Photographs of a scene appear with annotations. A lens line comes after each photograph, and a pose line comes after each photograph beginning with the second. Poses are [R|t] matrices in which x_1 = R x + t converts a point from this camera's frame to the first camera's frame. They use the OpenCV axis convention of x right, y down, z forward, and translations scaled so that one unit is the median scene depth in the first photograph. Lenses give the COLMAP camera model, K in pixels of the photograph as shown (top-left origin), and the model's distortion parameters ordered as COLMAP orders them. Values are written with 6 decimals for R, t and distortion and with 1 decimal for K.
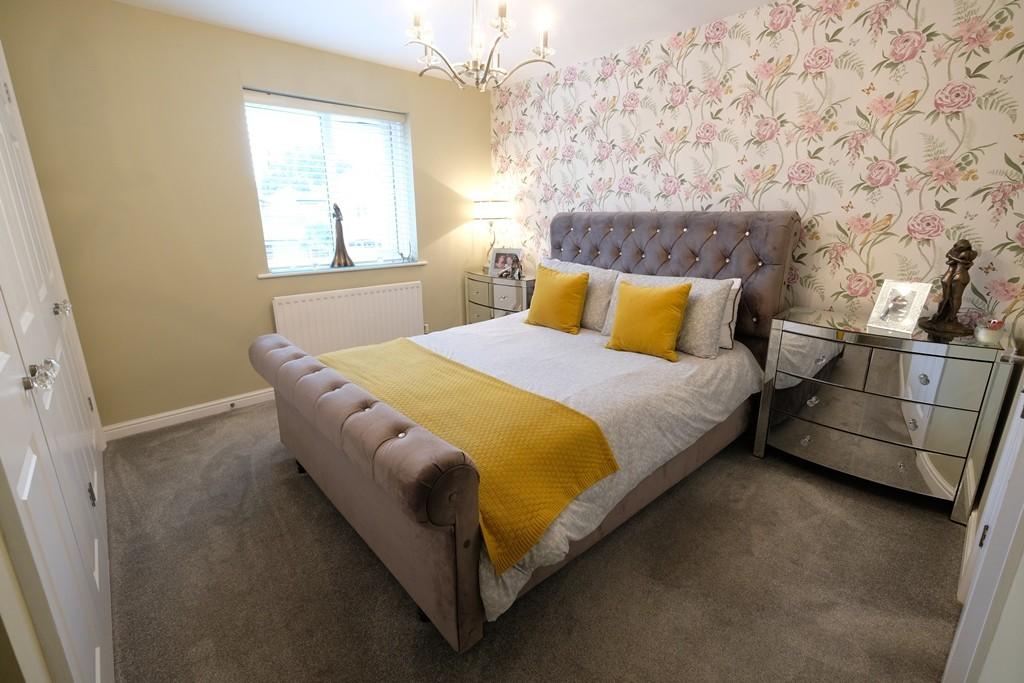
lens RADIAL K [[450.8, 0, 512.8], [0, 450.8, 340.2], [0, 0, 1]] dist [-0.003273, -0.000332]
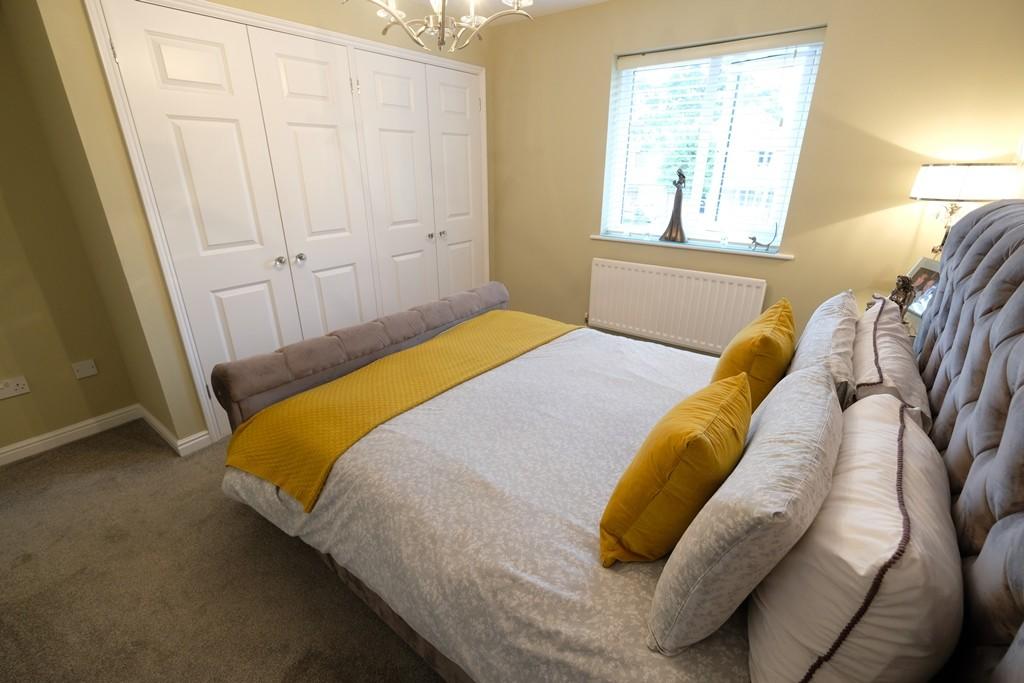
lens RADIAL K [[450.8, 0, 515.7], [0, 450.8, 339.1], [0, 0, 1]] dist [-0.003273, -0.000332]
pose [[0.168693, 0.366410, -0.915034, 0.474700], [-0.258874, 0.912218, 0.317557, -0.195446], [0.951066, 0.183309, 0.248739, 0.534422]]
